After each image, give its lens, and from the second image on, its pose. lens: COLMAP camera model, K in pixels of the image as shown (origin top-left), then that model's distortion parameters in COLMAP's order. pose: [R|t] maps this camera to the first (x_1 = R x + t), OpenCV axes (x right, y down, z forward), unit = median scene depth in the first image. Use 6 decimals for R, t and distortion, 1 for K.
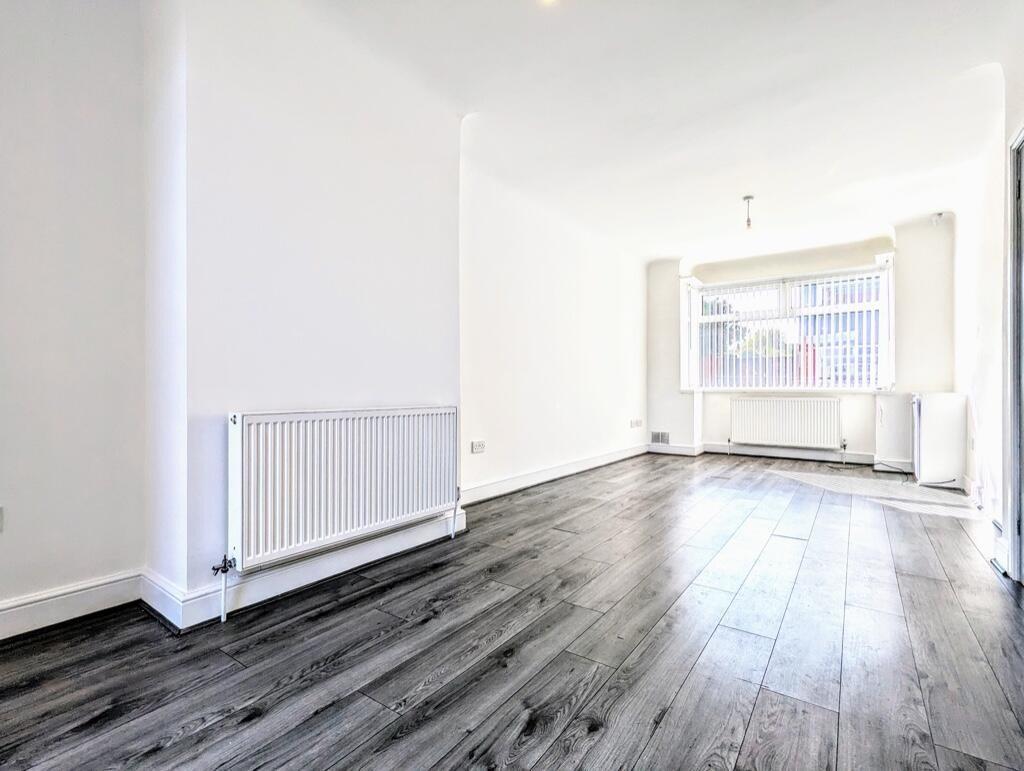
lens RADIAL K [[489.0, 0, 514.8], [0, 489.0, 389.1], [0, 0, 1]] dist [0.001728, 0.000919]
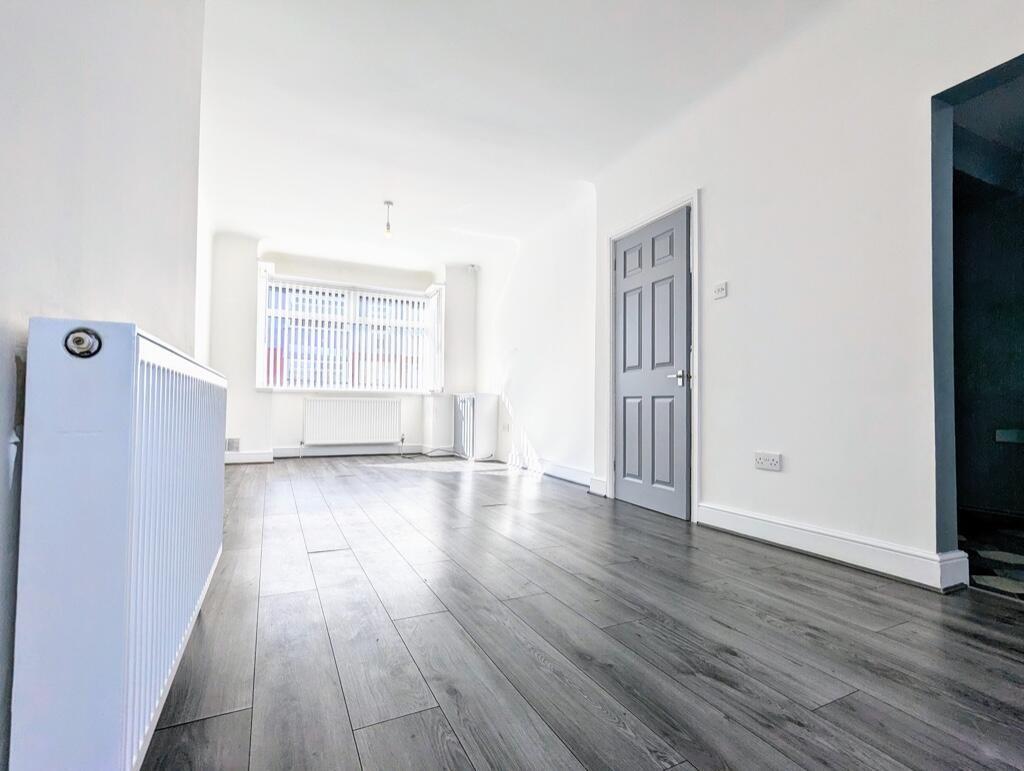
lens RADIAL K [[482.1, 0, 525.5], [0, 482.1, 396.2], [0, 0, 1]] dist [0.000886, 0.000392]
pose [[0.465121, 0.022123, 0.884971, -0.594458], [-0.010736, 0.999755, -0.019350, 0.082718], [-0.885182, -0.000501, 0.465245, 0.525578]]
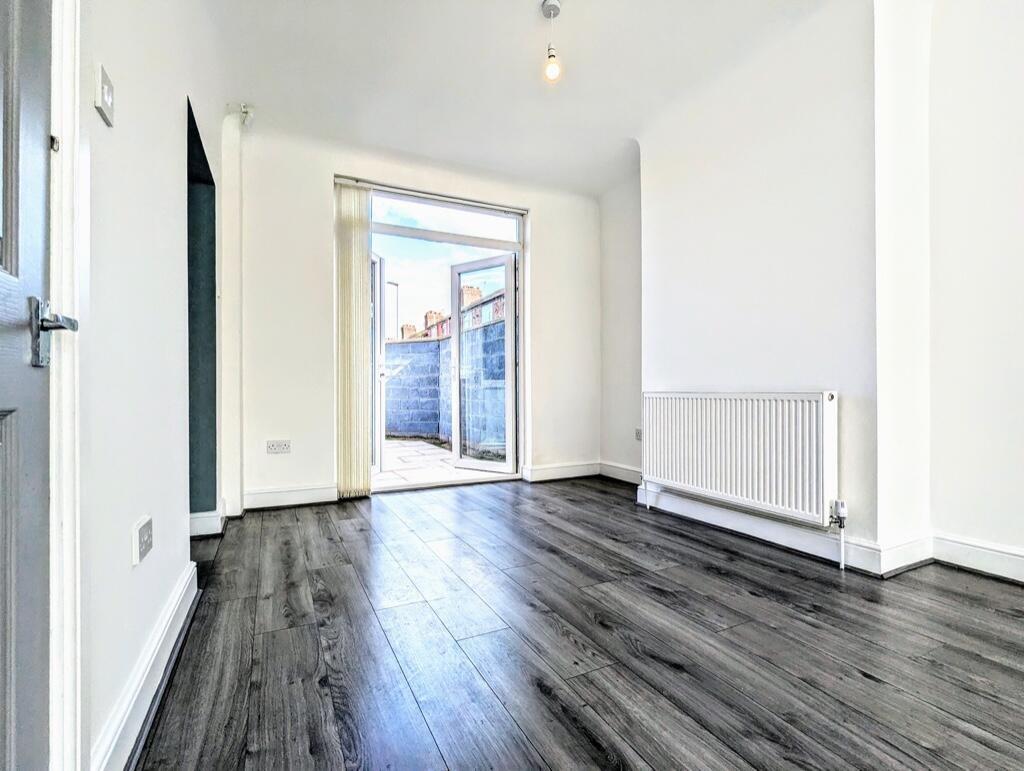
lens RADIAL K [[489.0, 0, 514.8], [0, 489.0, 389.1], [0, 0, 1]] dist [0.001728, 0.000919]
pose [[-0.482690, -0.003536, -0.875784, 1.007024], [0.007247, 0.999941, -0.008032, 0.042740], [0.875761, -0.010224, -0.482636, 1.212139]]
